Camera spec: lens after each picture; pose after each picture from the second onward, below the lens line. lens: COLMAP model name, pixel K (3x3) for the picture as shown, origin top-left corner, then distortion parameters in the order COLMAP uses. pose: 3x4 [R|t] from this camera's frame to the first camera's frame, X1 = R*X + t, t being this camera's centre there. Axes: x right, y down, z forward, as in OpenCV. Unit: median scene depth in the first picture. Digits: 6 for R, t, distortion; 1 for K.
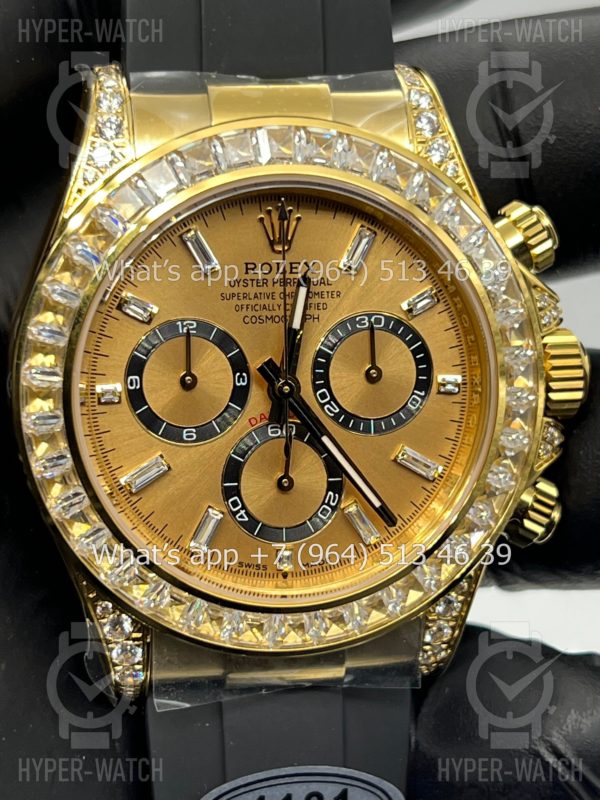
lens RADIAL K [[1851.6, 0, 279.0], [0, 1851.6, 394.5], [0, 0, 1]] dist [0.273911, -0.217792]
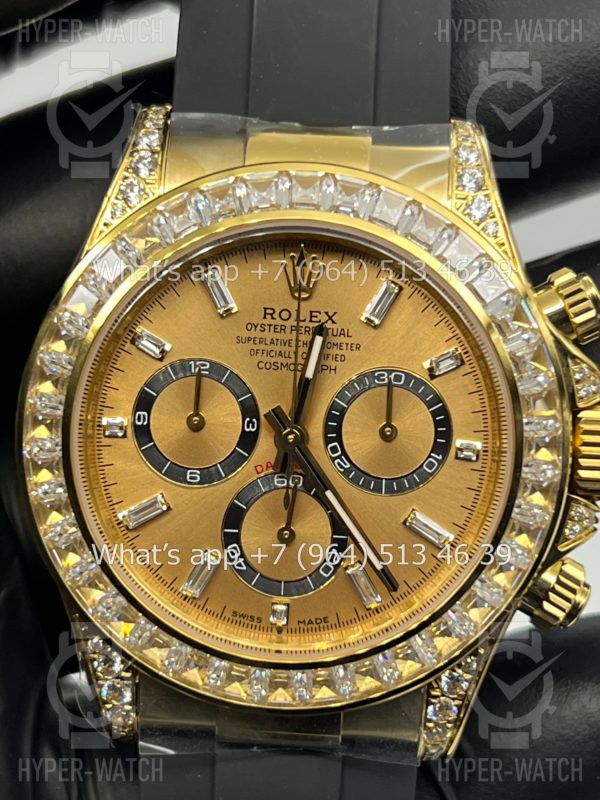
lens RADIAL K [[1851.6, 0, 279.0], [0, 1851.6, 394.5], [0, 0, 1]] dist [0.273911, -0.217792]
pose [[0.974942, 0.083269, -0.206289, 0.194410], [-0.092945, 0.994959, -0.037653, 0.011287], [0.202114, 0.055883, 0.977766, 0.040212]]
